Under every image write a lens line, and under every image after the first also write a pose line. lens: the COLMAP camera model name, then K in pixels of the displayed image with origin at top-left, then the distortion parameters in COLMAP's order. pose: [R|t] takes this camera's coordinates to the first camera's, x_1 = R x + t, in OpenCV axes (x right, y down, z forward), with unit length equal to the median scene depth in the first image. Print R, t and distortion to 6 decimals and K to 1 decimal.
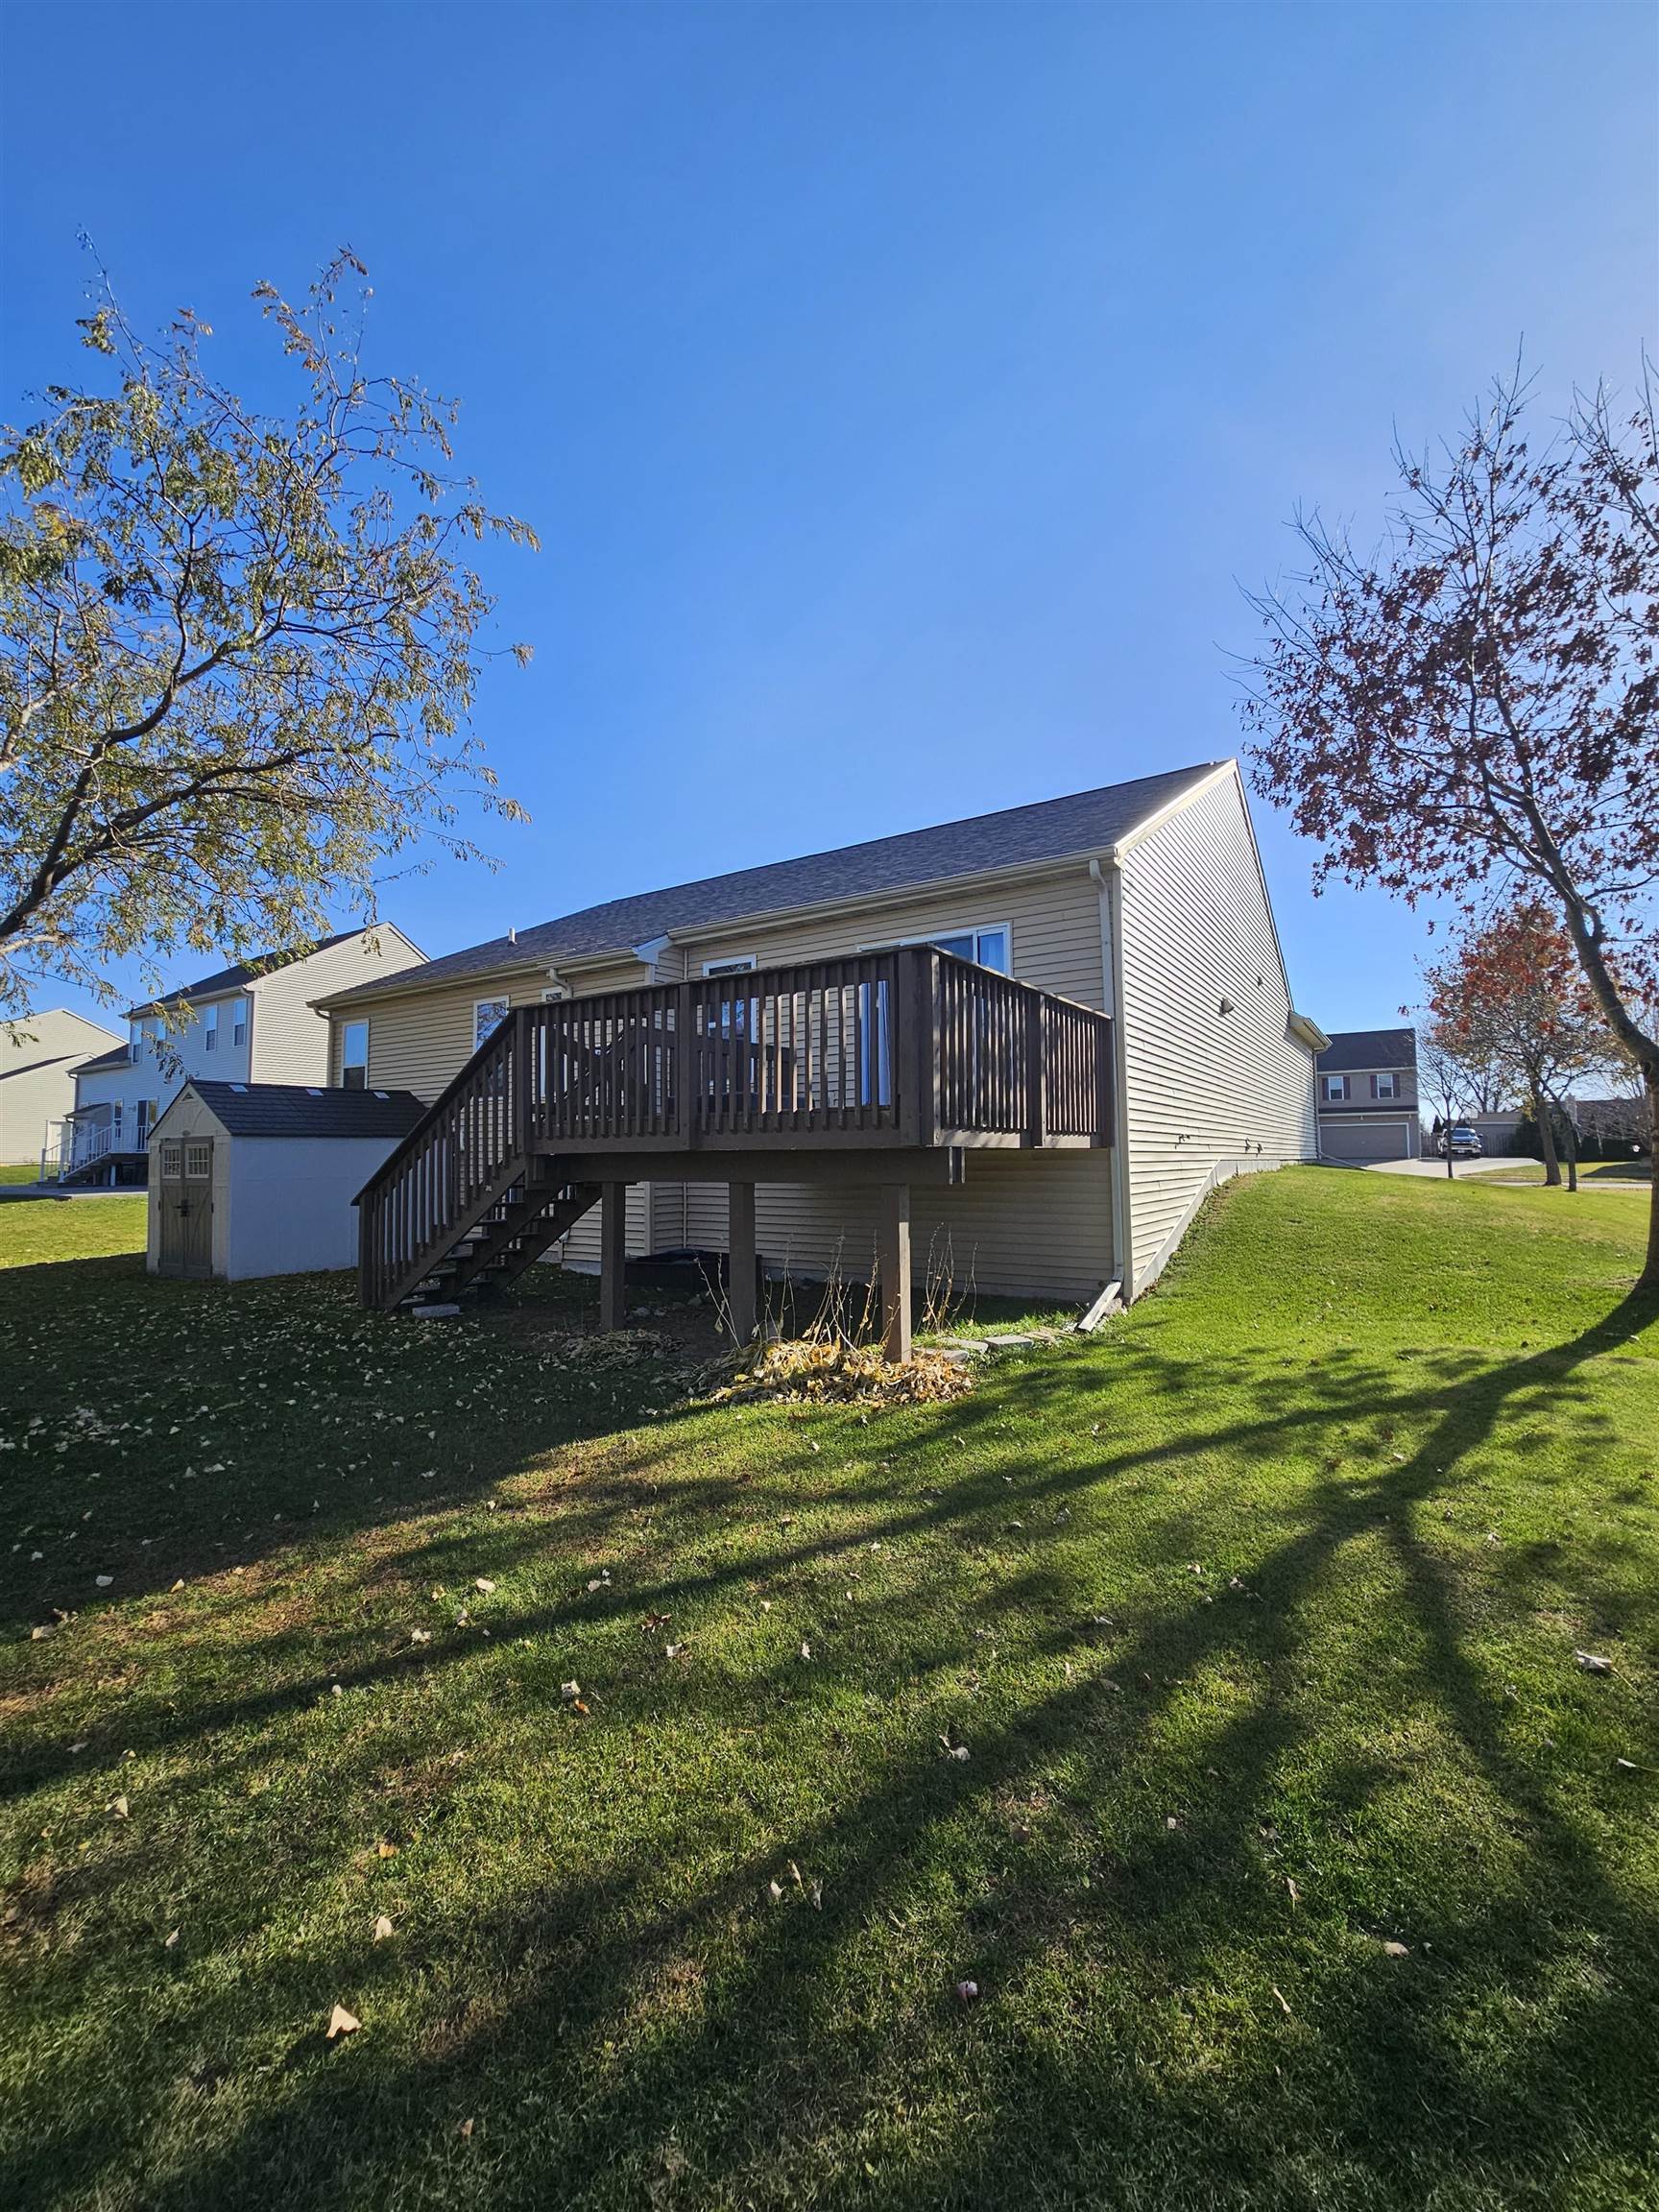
lens RADIAL K [[902.4, 0, 831.9], [0, 902.4, 1097.1], [0, 0, 1]] dist [-0.002139, 0.000492]
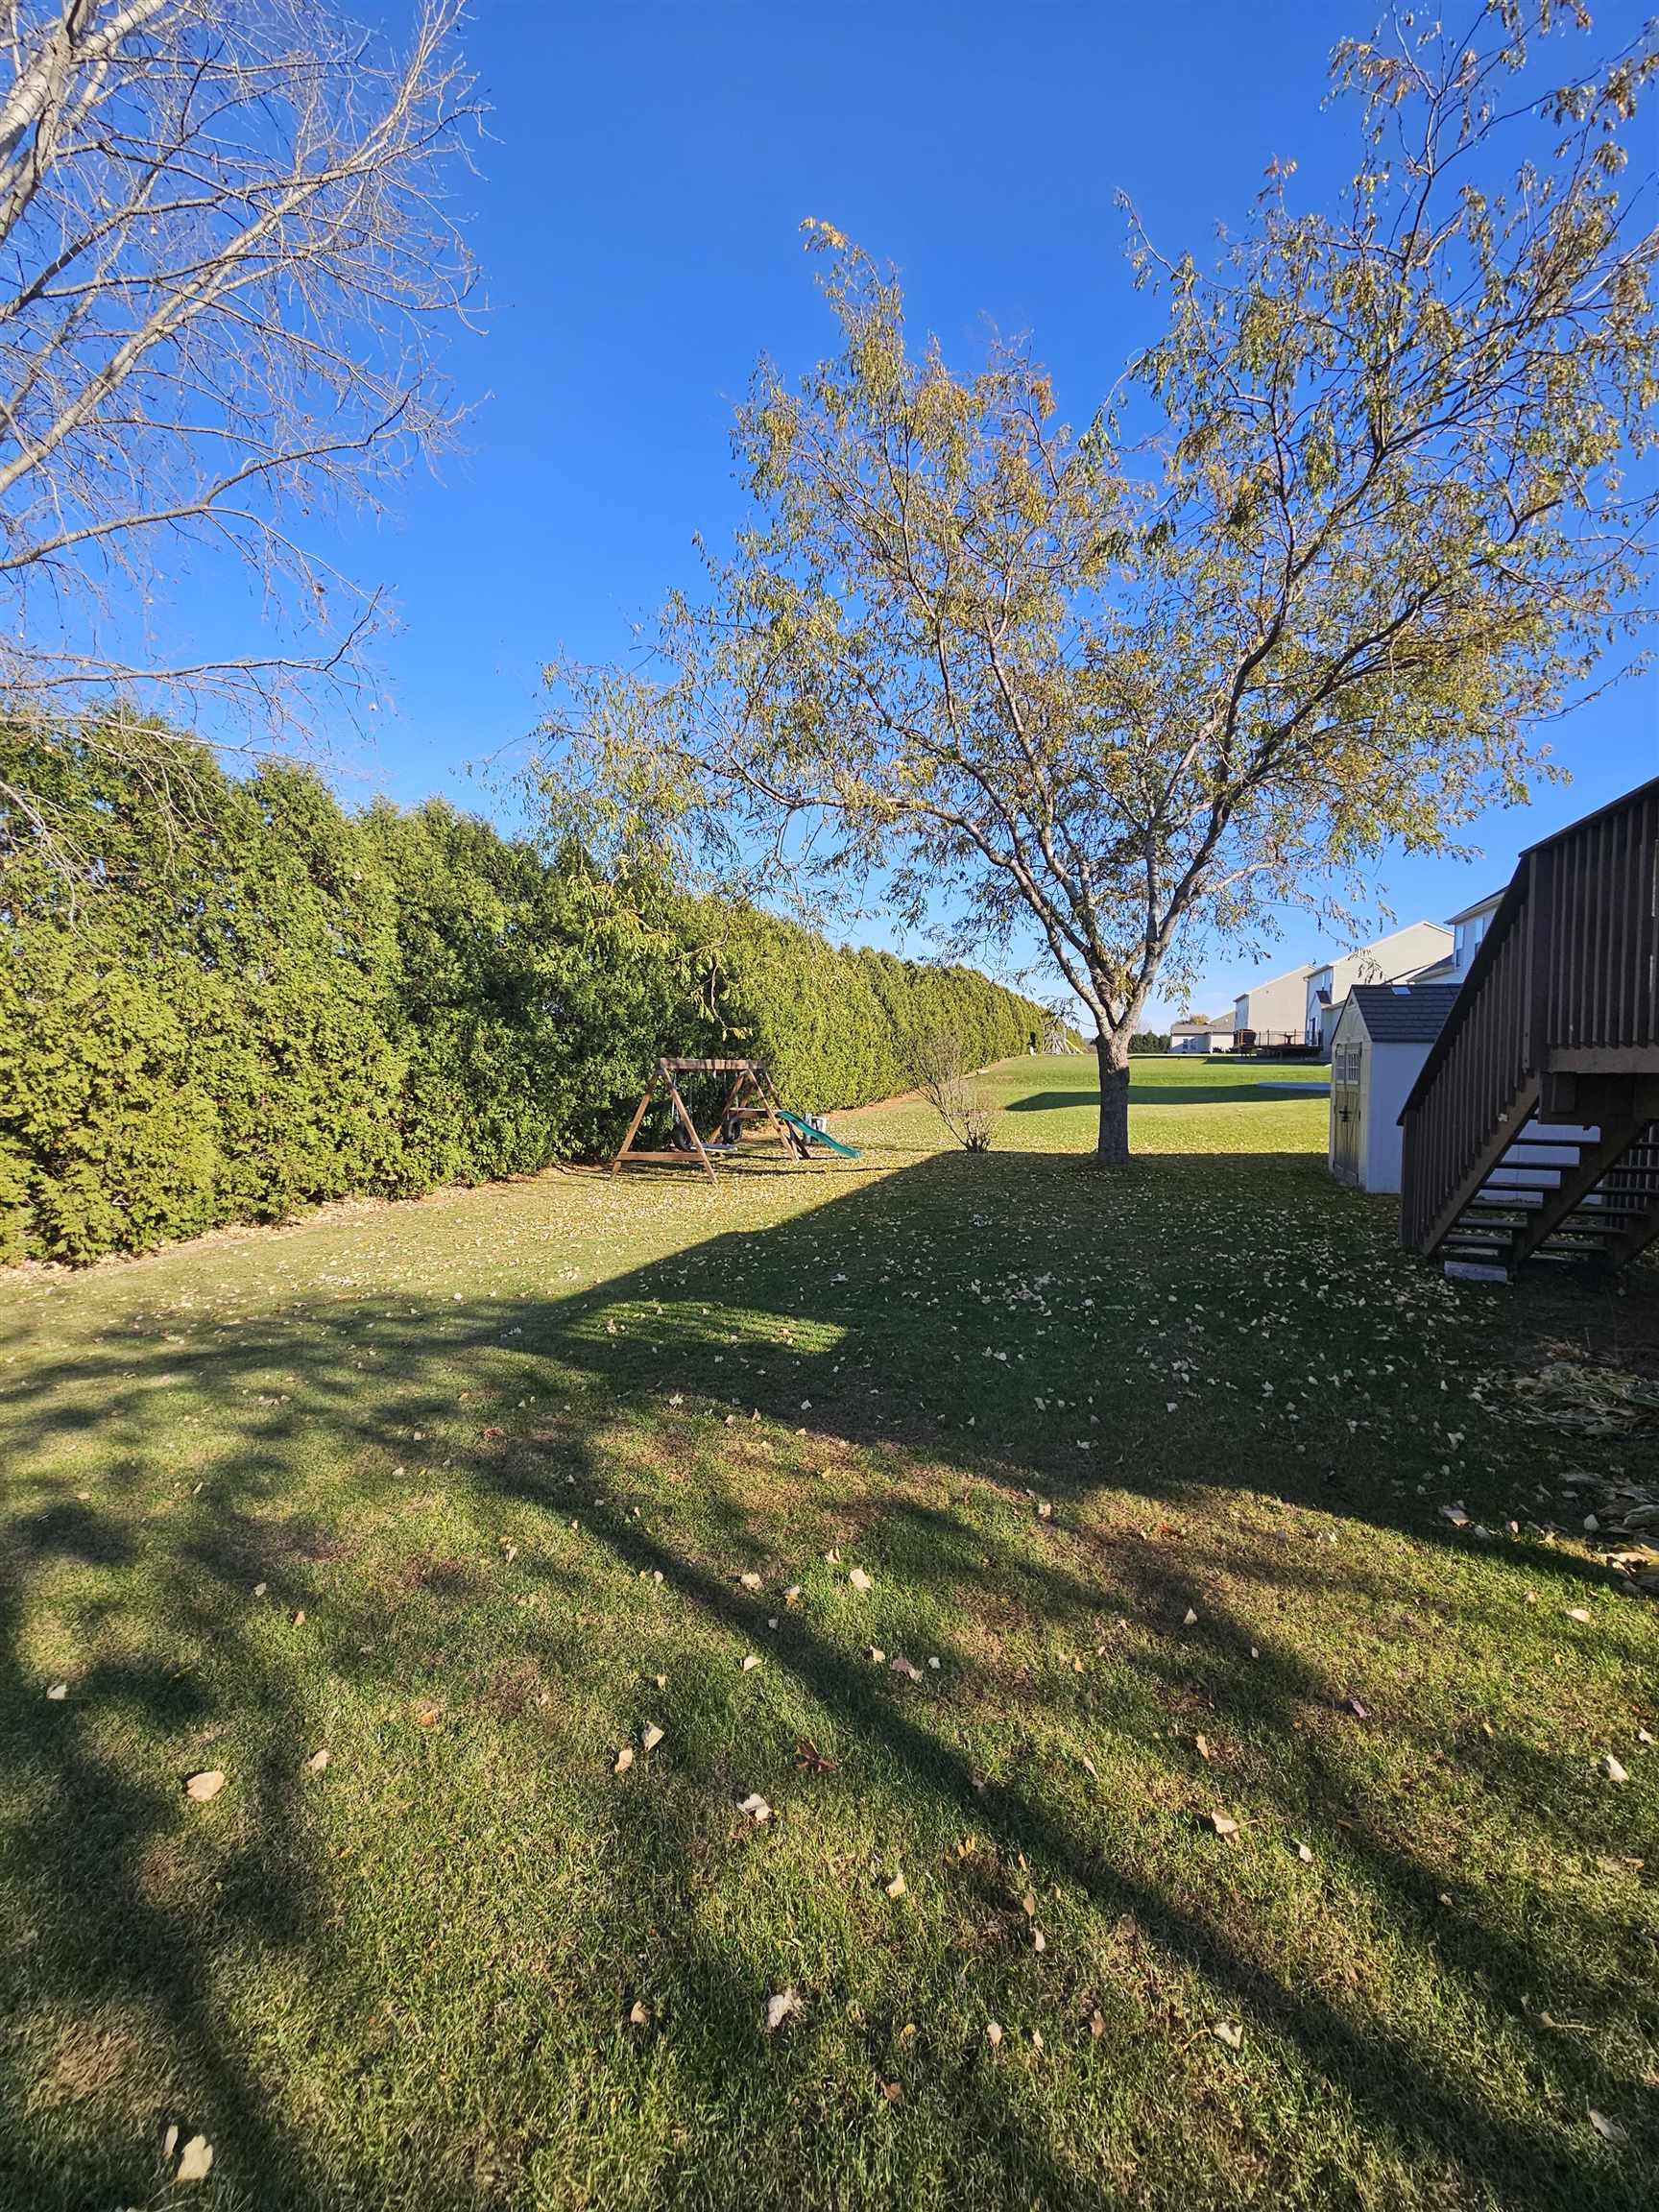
lens RADIAL K [[902.4, 0, 850.9], [0, 902.4, 1107.5], [0, 0, 1]] dist [-0.002139, 0.000492]
pose [[0.261495, 0.068658, -0.962760, 0.298242], [0.045645, 0.995471, 0.083389, 0.019359], [0.964125, -0.065751, 0.257177, 0.593089]]
